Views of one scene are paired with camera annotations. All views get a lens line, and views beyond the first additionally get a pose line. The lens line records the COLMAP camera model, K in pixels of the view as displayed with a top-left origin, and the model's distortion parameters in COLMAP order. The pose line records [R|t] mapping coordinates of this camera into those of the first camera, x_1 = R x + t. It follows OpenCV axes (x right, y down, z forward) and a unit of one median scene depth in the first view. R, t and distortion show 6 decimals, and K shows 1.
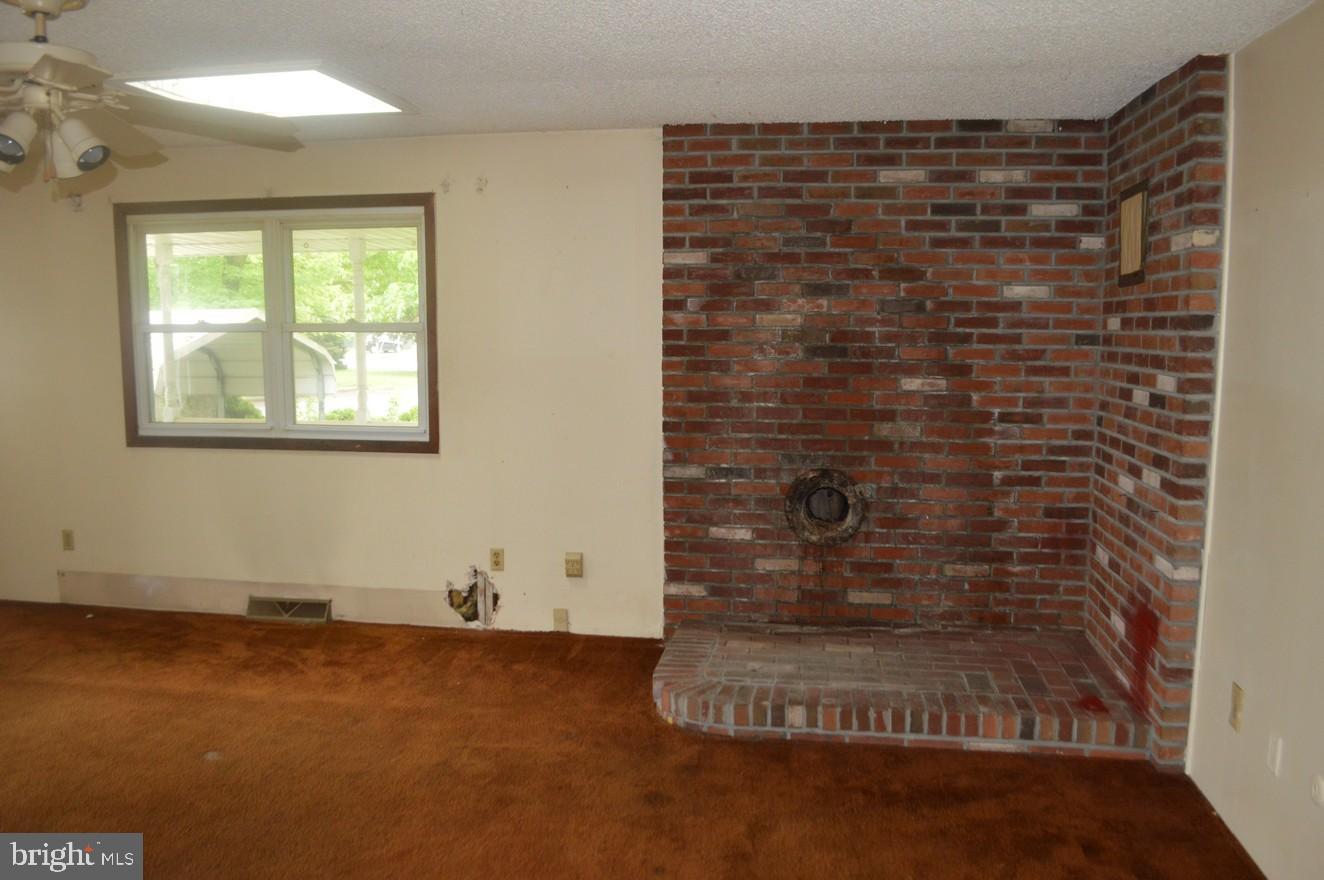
lens RADIAL K [[1053.2, 0, 662.0], [0, 1053.2, 440.0], [0, 0, 1]] dist [-0.085572, 0.000164]
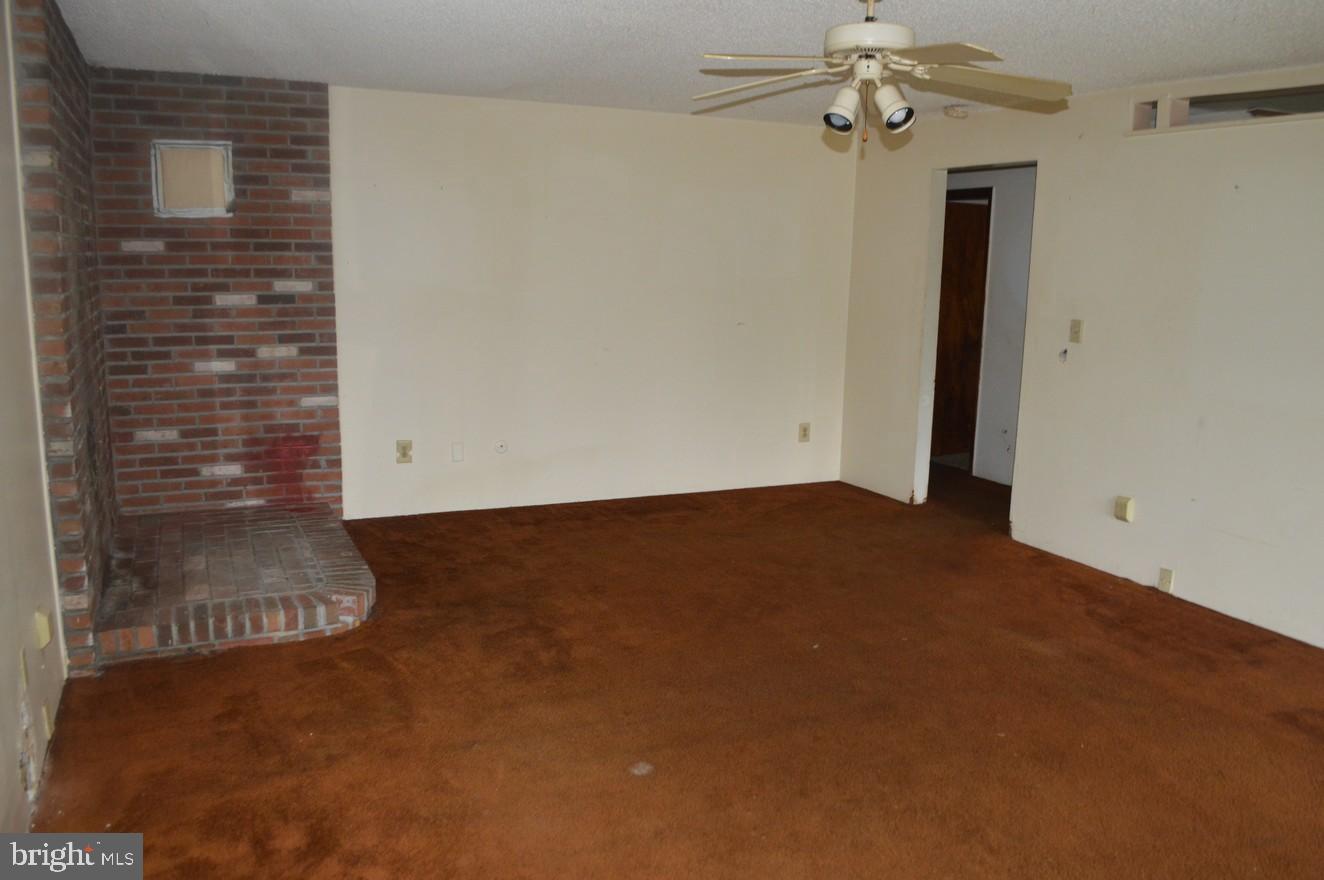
lens RADIAL K [[1053.2, 0, 662.0], [0, 1053.2, 440.0], [0, 0, 1]] dist [-0.085572, 0.000164]
pose [[-0.537913, -0.165053, 0.826685, -0.932642], [0.075170, 0.967348, 0.242049, -0.139124], [-0.839643, 0.192343, -0.507942, 1.137343]]
